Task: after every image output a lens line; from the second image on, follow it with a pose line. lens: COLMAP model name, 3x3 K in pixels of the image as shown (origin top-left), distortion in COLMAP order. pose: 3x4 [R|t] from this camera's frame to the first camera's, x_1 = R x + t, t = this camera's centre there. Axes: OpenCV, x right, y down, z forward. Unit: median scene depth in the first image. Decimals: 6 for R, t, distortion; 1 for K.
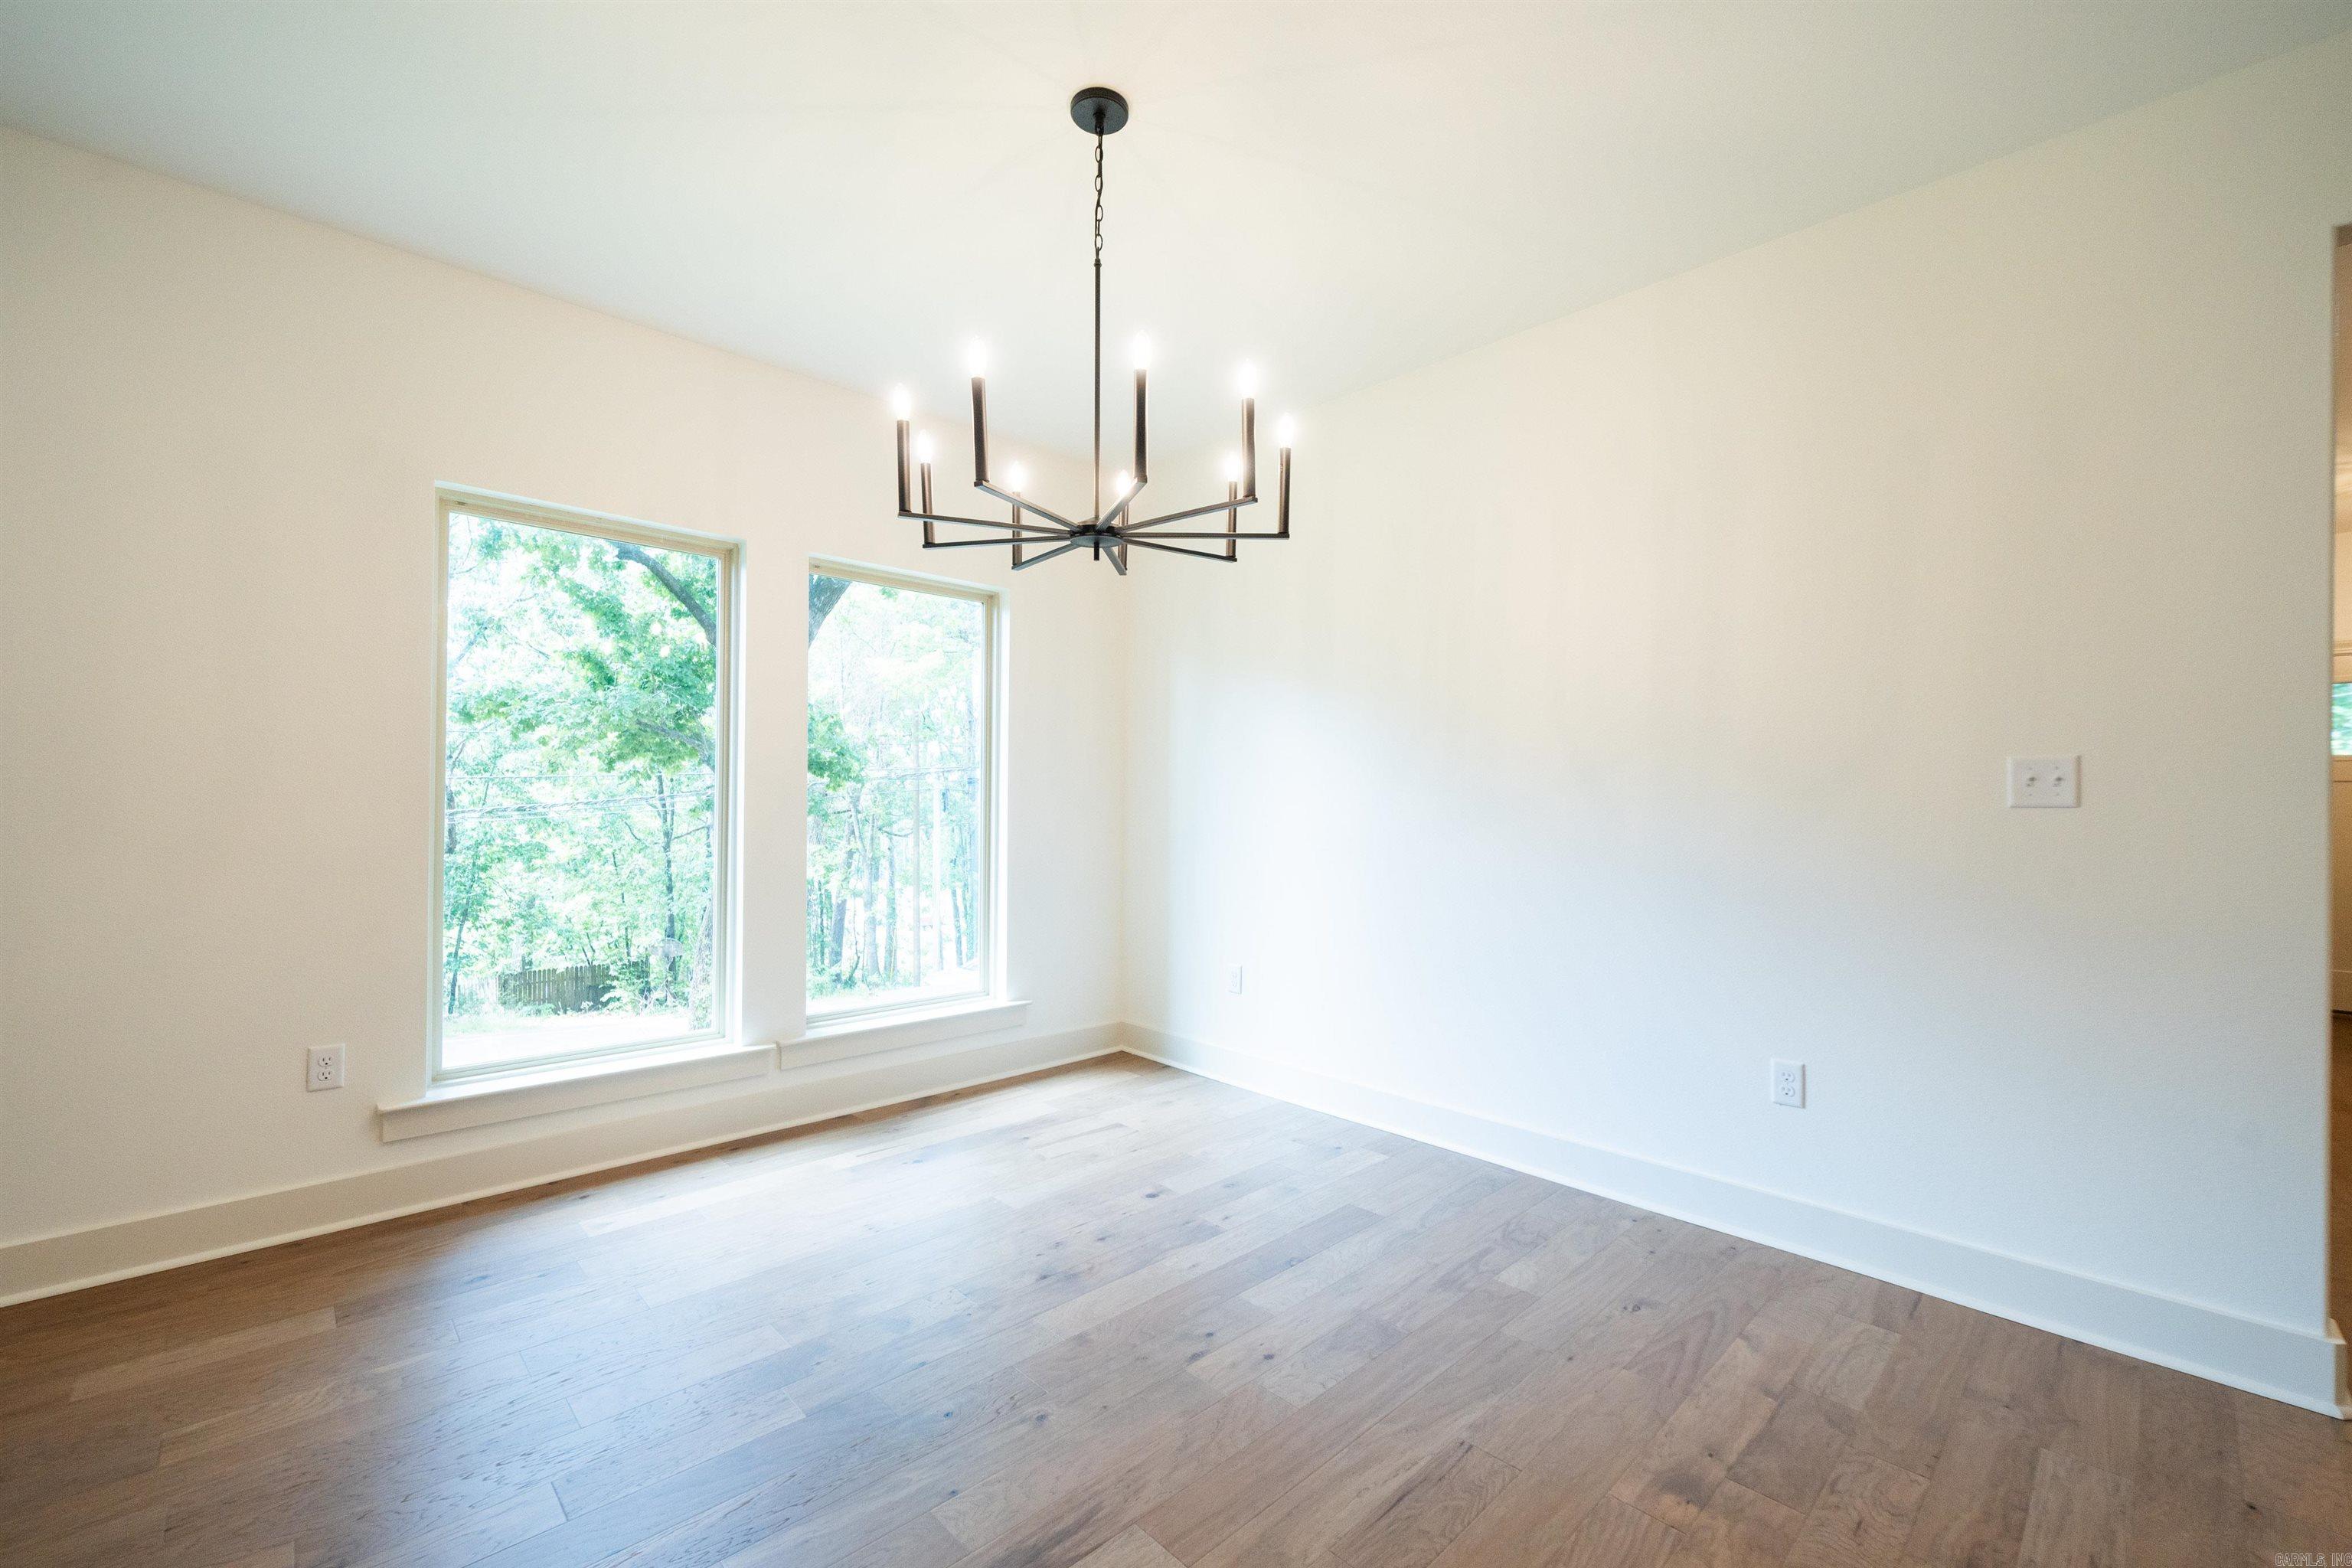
lens RADIAL K [[936.2, 0, 1171.8], [0, 936.2, 781.4], [0, 0, 1]] dist [0.001561, -0.000744]
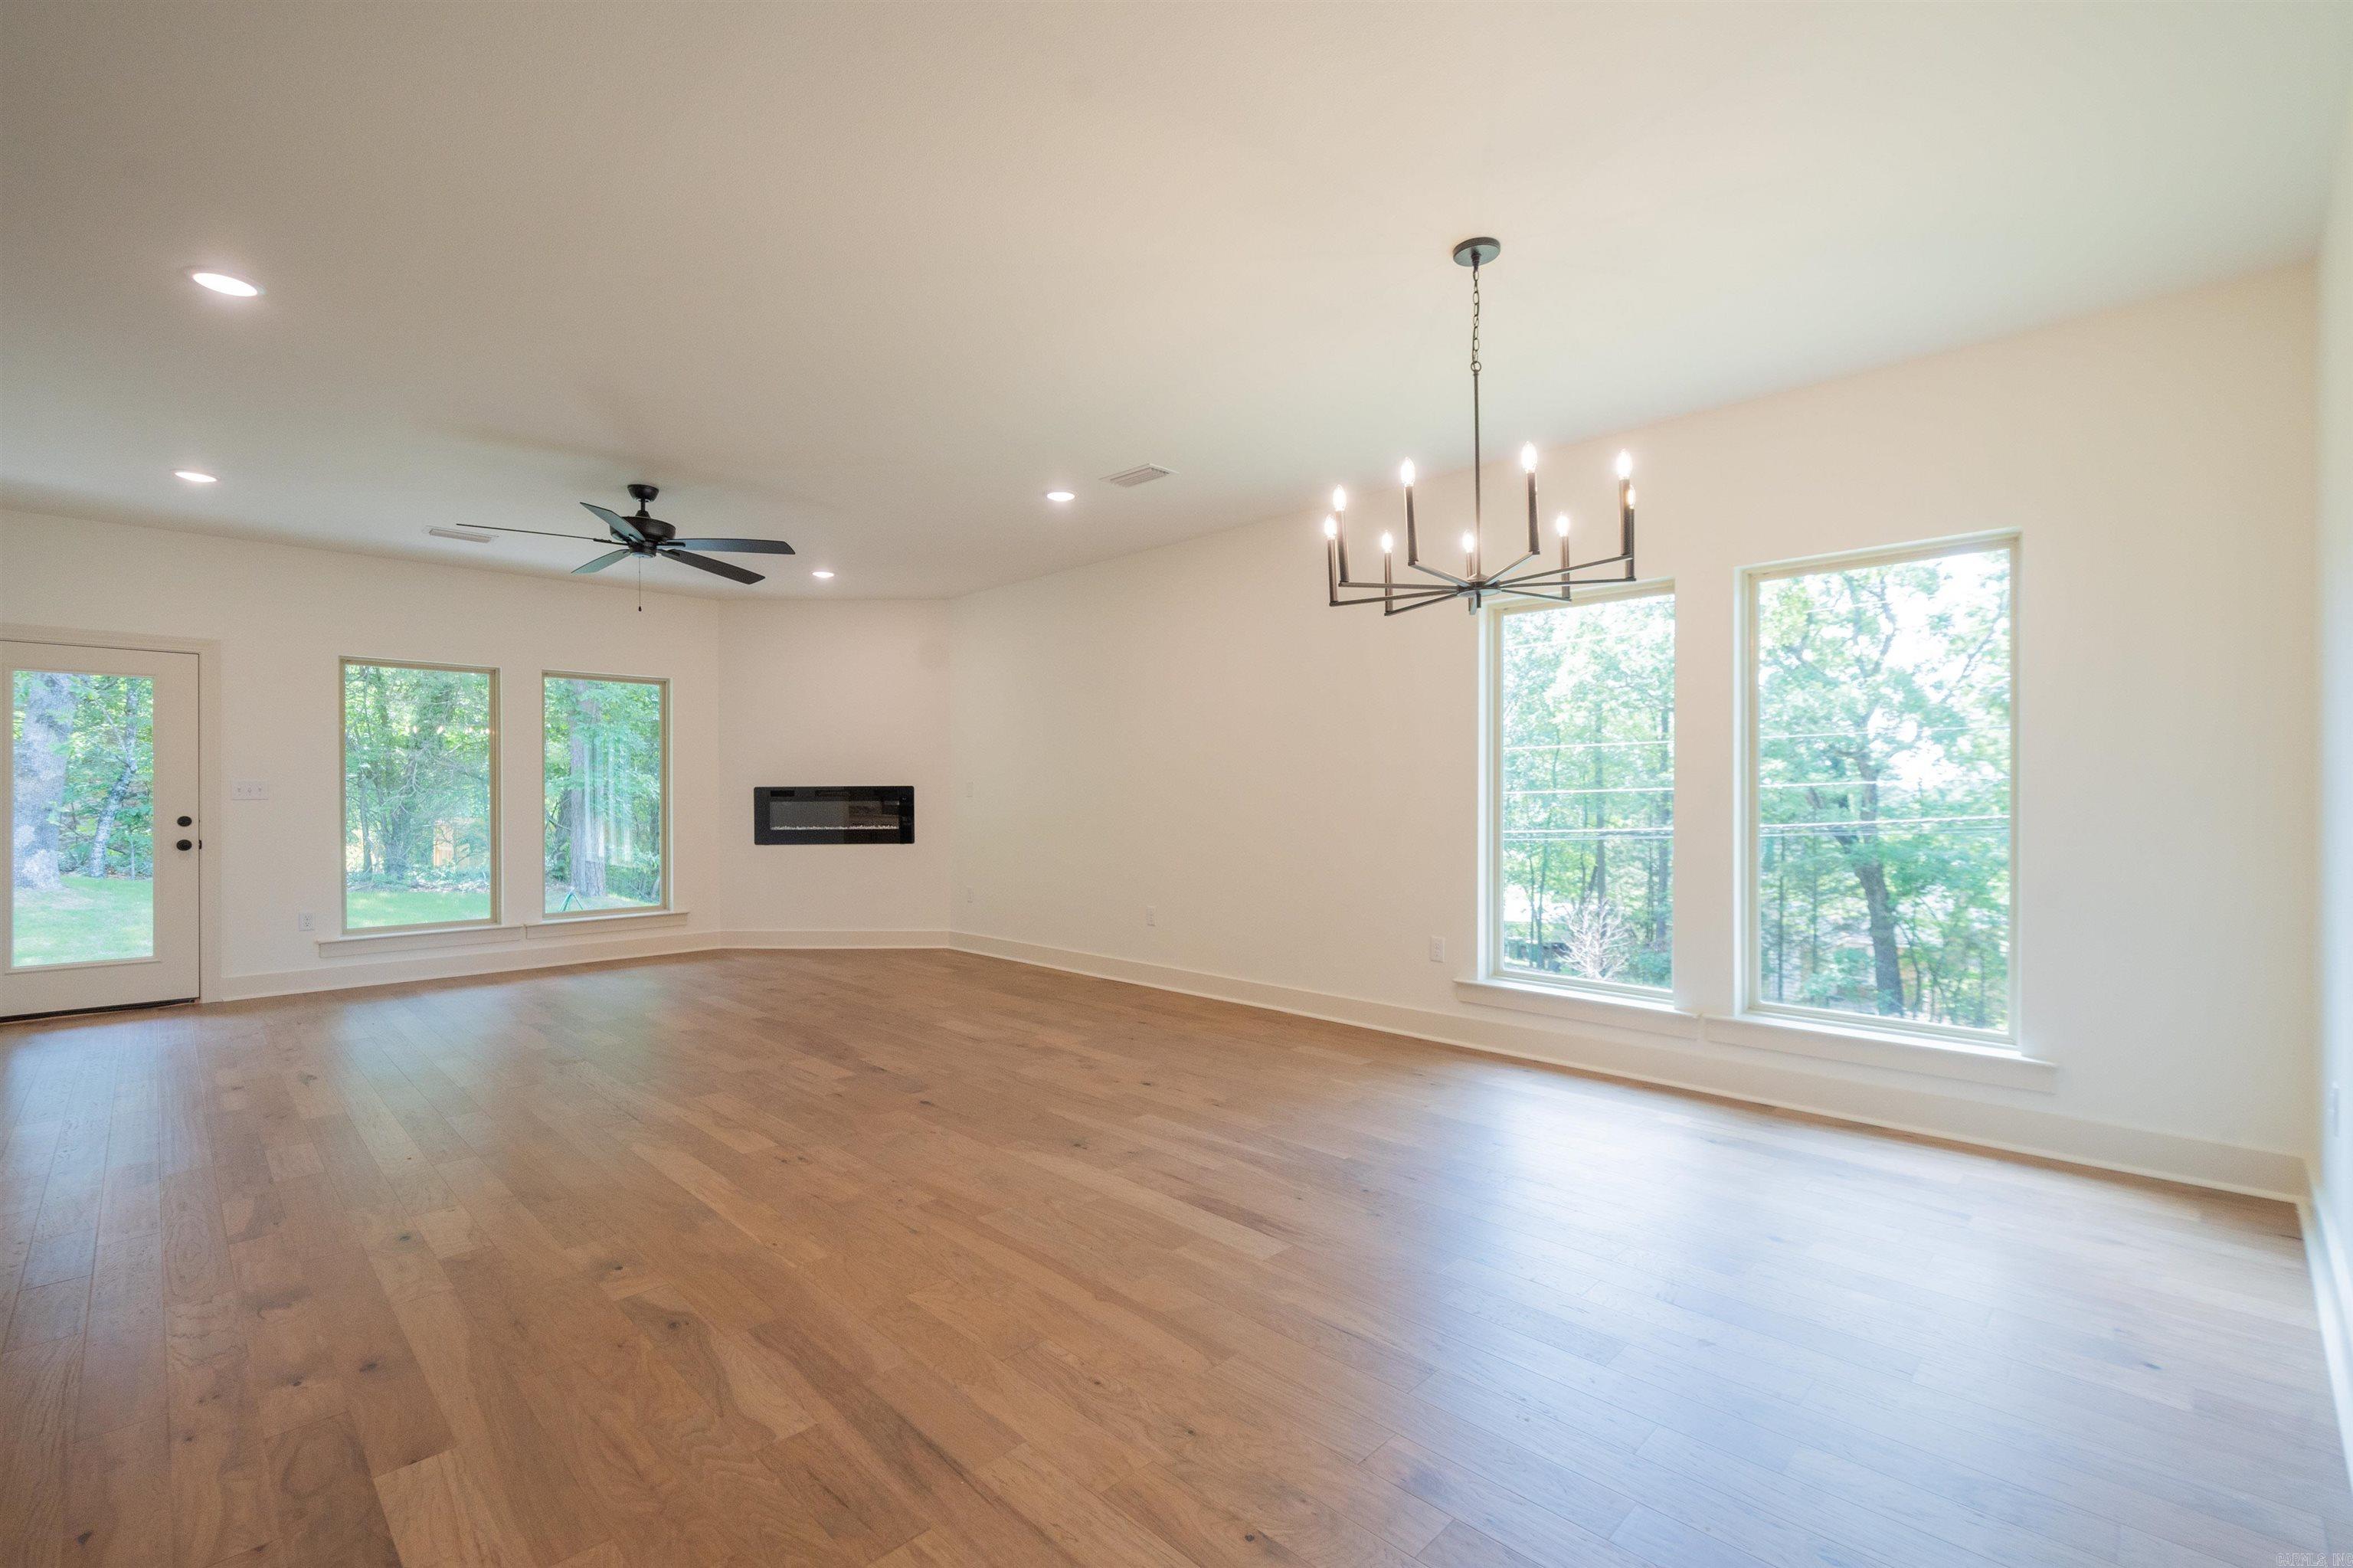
lens RADIAL K [[1032.4, 0, 1179.8], [0, 1032.4, 795.5], [0, 0, 1]] dist [0.005012, 0.000900]
pose [[0.053688, -0.008081, -0.998525, 0.728715], [0.015861, 0.999848, -0.007239, 0.023646], [0.998432, -0.015448, 0.053808, 0.319560]]
